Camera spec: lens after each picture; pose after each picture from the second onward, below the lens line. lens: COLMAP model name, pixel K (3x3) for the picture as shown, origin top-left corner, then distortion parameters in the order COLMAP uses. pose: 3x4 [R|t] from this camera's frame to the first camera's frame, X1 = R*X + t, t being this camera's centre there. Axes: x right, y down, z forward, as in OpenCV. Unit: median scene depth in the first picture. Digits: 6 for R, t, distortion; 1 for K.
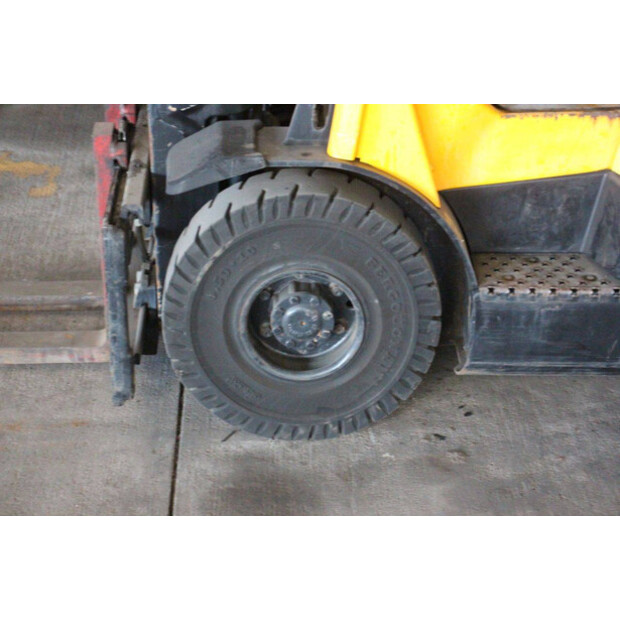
lens RADIAL K [[1485.2, 0, 310.2], [0, 1485.2, 309.7], [0, 0, 1]] dist [0.350262, 0.000000]
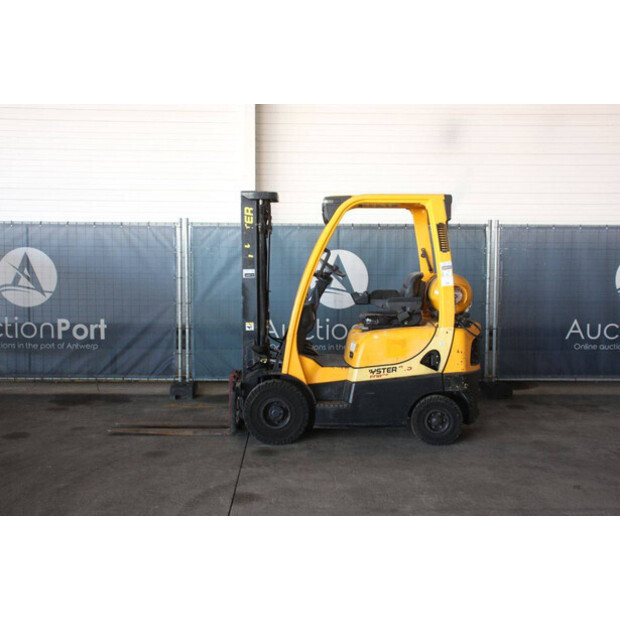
lens RADIAL K [[763.2, 0, 312.0], [0, 763.2, 301.0], [0, 0, 1]] dist [-0.003101, 0.000000]
pose [[0.999619, -0.006313, -0.026854, 0.157840], [-0.004571, 0.922105, -0.386912, 0.555527], [0.027205, 0.386888, 0.921725, -1.140177]]
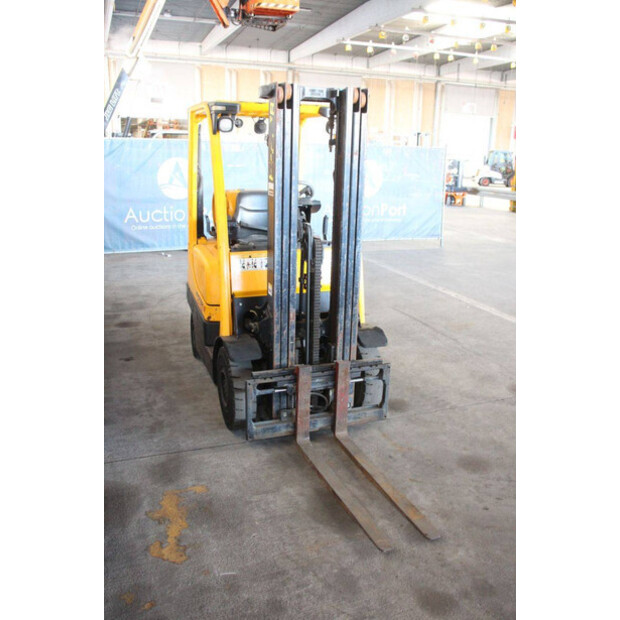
lens RADIAL K [[566.4, 0, 310.7], [0, 566.4, 307.6], [0, 0, 1]] dist [-0.079174, 0.000000]
pose [[-0.315993, -0.276311, 0.907635, -1.171323], [0.407124, 0.824608, 0.392775, -0.713081], [-0.856971, 0.493634, -0.148077, 1.235767]]
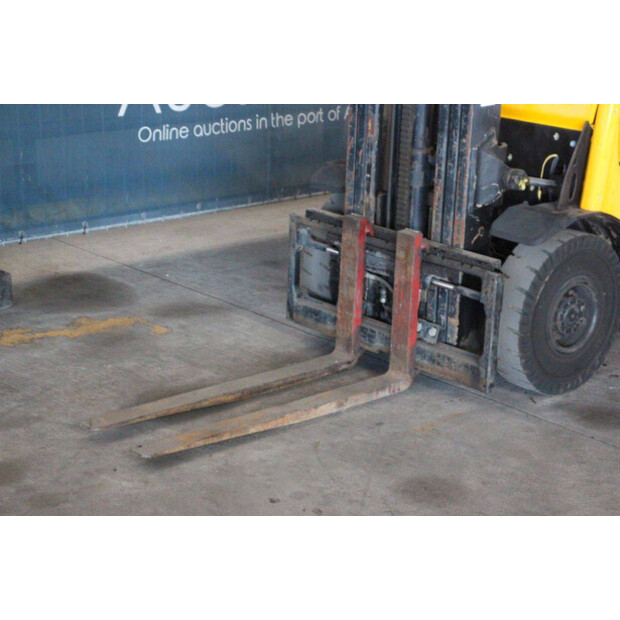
lens RADIAL K [[1485.2, 0, 313.7], [0, 1485.2, 311.0], [0, 0, 1]] dist [0.350262, 0.000000]
pose [[0.760921, -0.171997, 0.625633, -1.274079], [0.268690, 0.961194, -0.062544, 0.031139], [-0.590597, 0.215692, 0.777607, -0.140049]]
